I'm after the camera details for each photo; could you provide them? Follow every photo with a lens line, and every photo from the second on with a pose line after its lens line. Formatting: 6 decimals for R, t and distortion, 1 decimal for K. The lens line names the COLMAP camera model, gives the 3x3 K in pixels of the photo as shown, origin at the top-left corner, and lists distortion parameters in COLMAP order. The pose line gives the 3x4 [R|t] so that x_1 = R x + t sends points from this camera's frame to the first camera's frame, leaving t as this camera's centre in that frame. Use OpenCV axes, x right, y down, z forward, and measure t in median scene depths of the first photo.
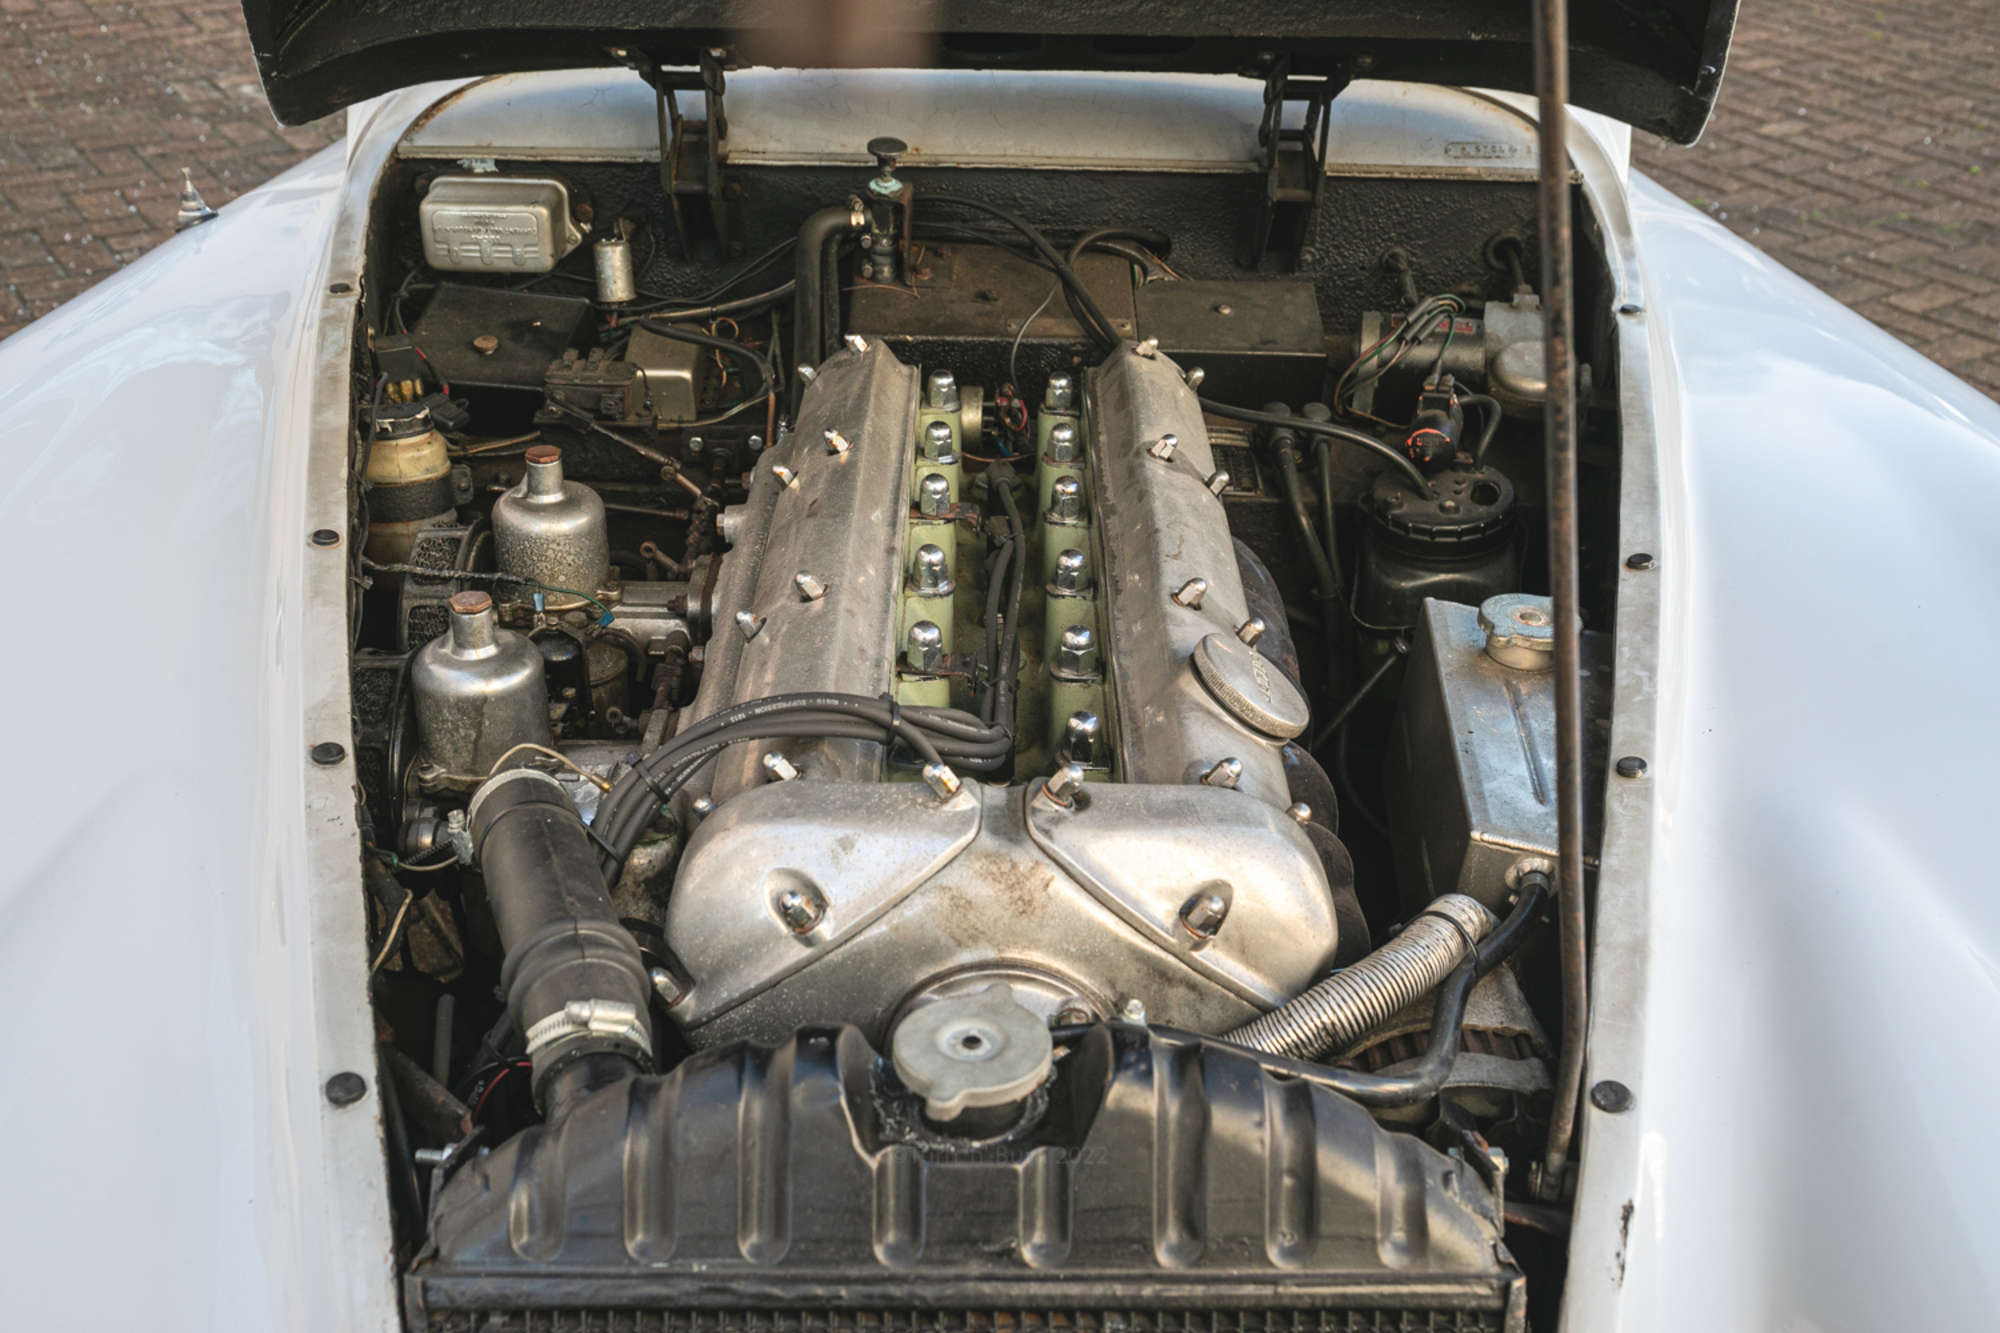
lens RADIAL K [[2108.7, 0, 1000.0], [0, 2108.7, 666.5], [0, 0, 1]] dist [-0.007974, -0.001442]
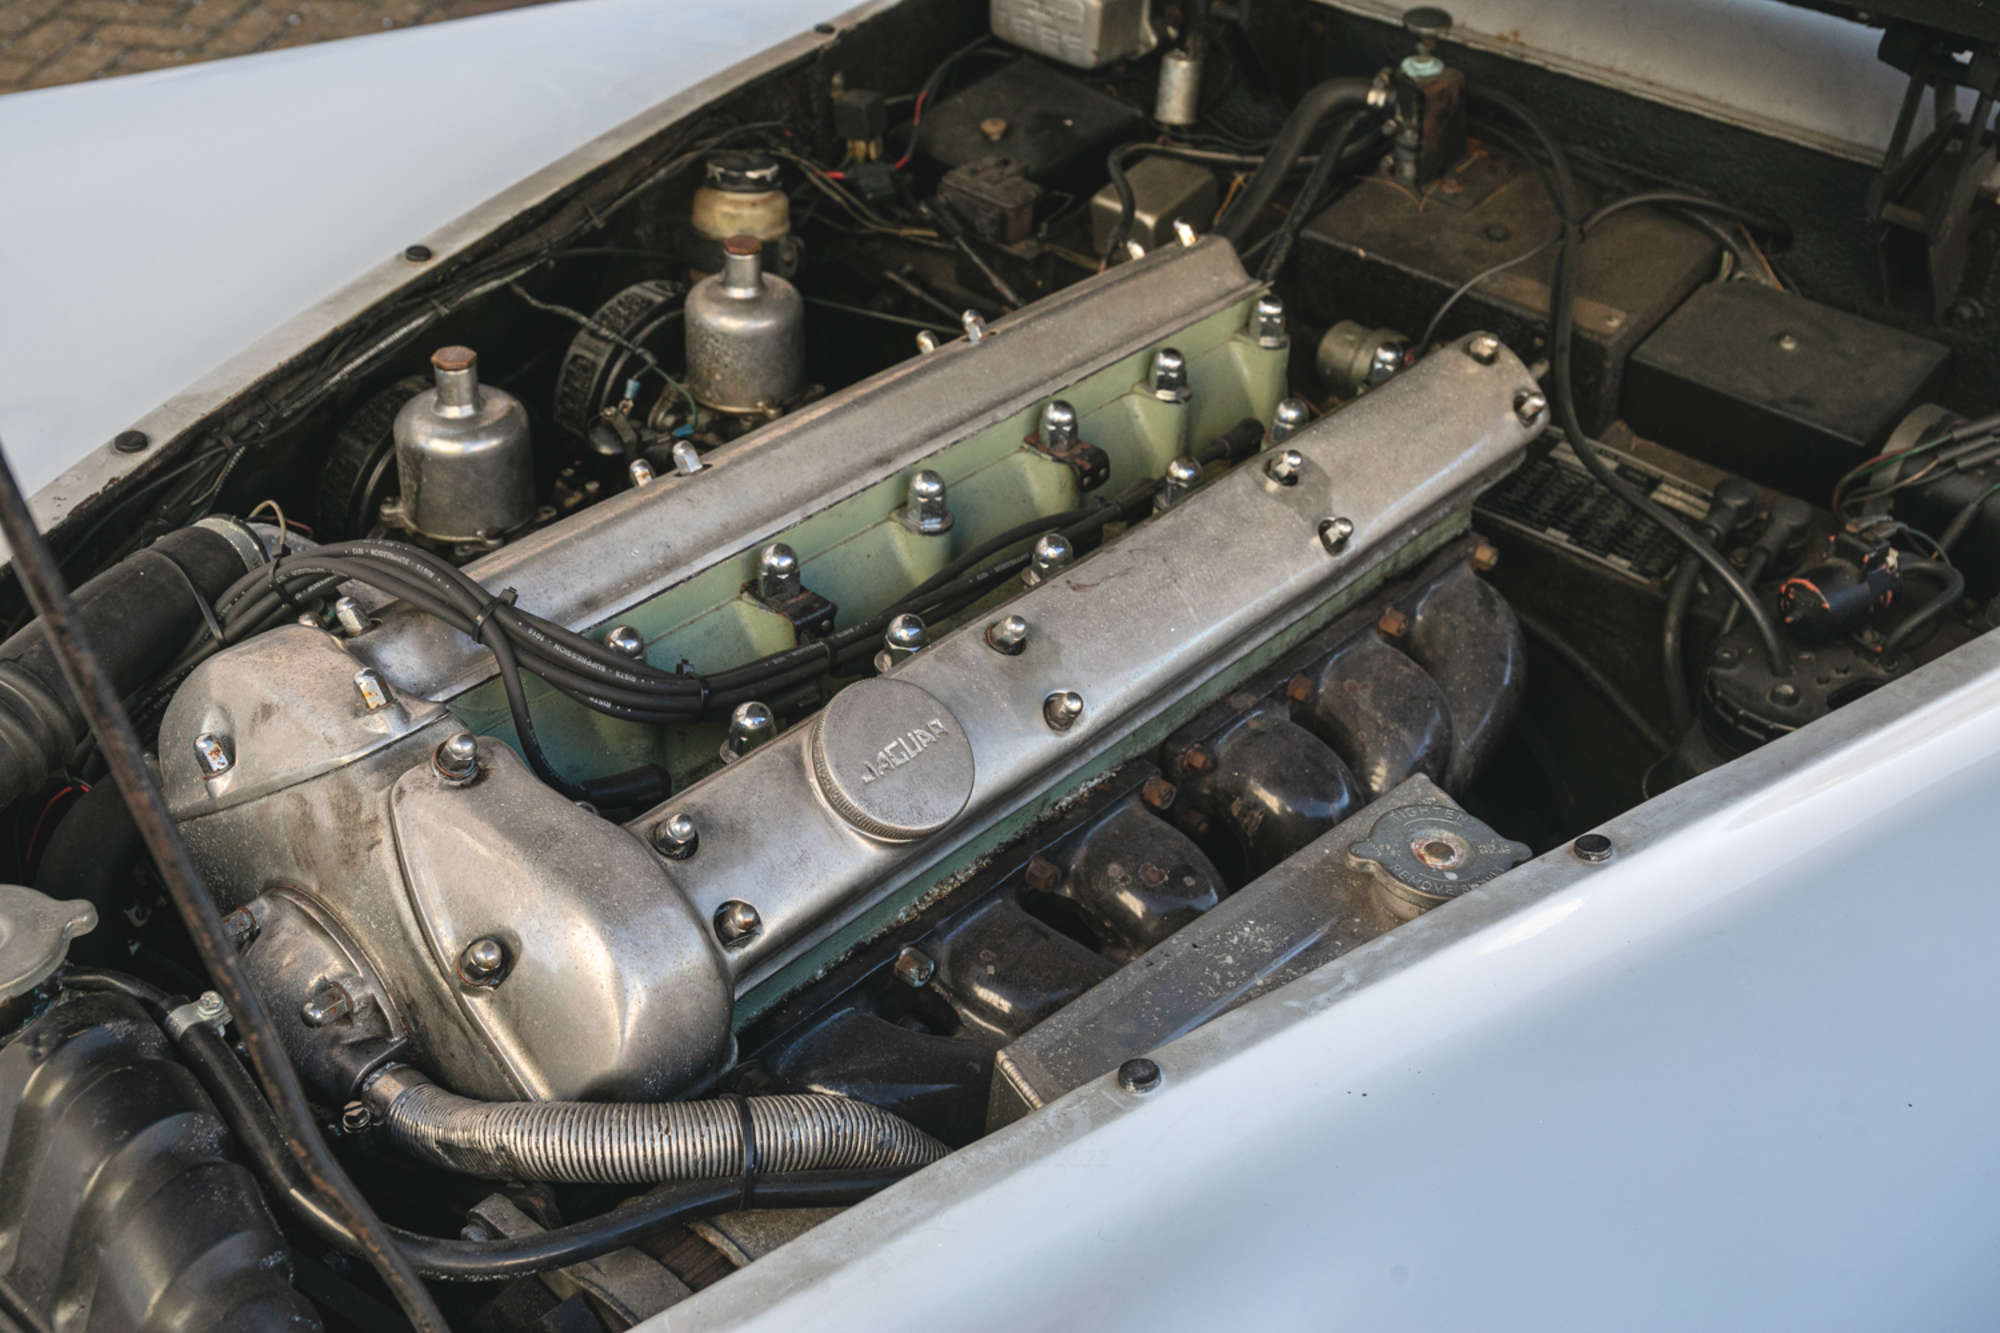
lens RADIAL K [[2226.5, 0, 1005.0], [0, 2226.5, 641.5], [0, 0, 1]] dist [-0.005197, 0.034246]
pose [[0.748693, 0.383646, -0.540624, 0.380738], [-0.338247, 0.922456, 0.186181, -0.130752], [0.570130, 0.043473, 0.820404, 0.214886]]
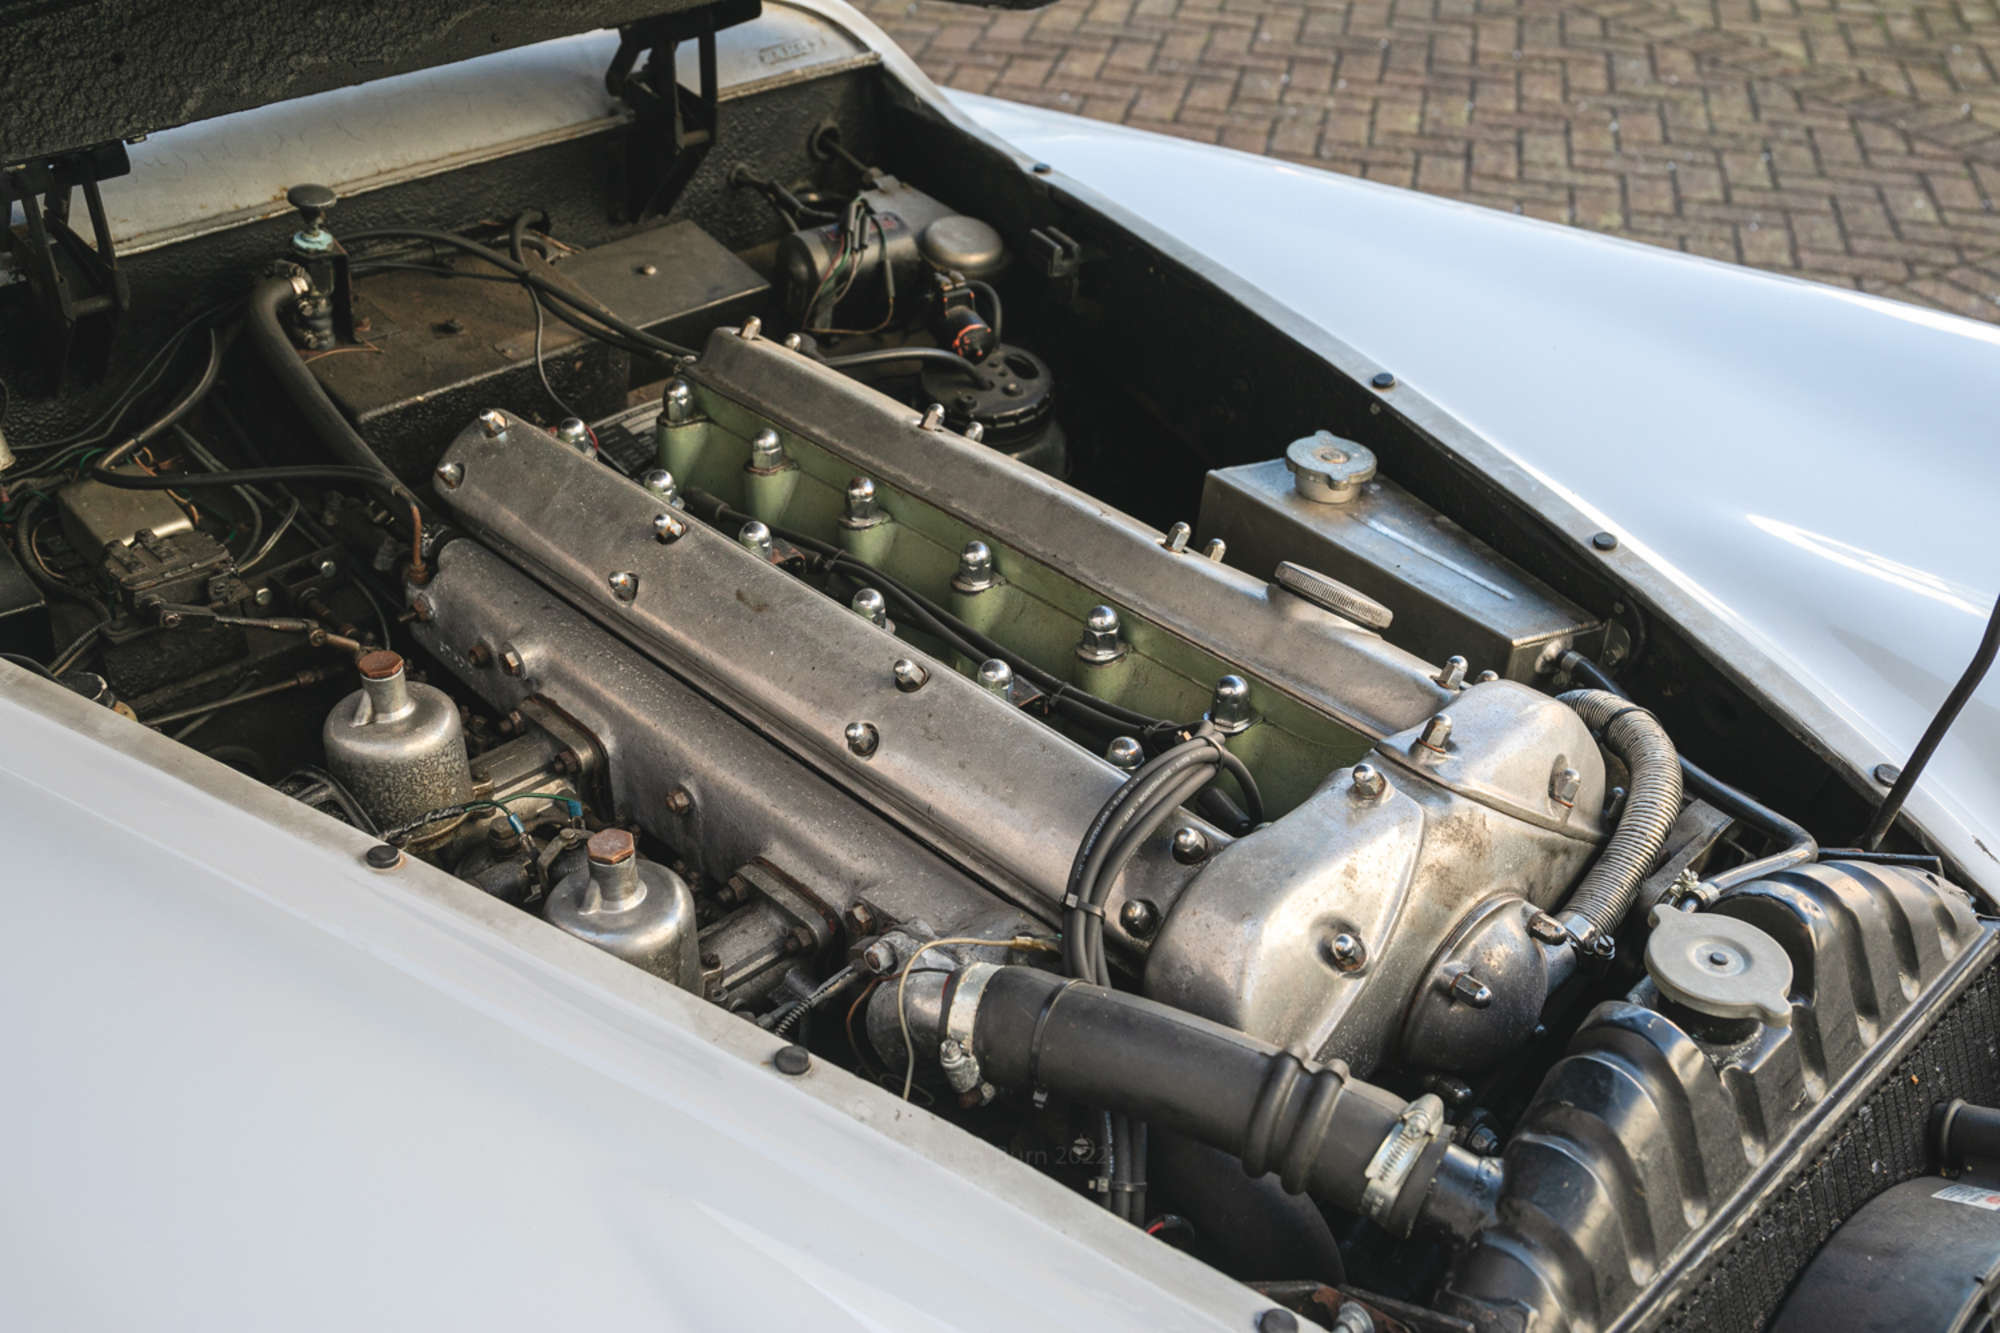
lens RADIAL K [[2066.5, 0, 1000.0], [0, 2066.5, 666.5], [0, 0, 1]] dist [-0.020811, -0.011841]
pose [[0.718526, -0.385337, 0.578996, -0.415113], [0.325426, 0.922006, 0.209770, -0.154507], [-0.614669, 0.037695, 0.787884, 0.168275]]
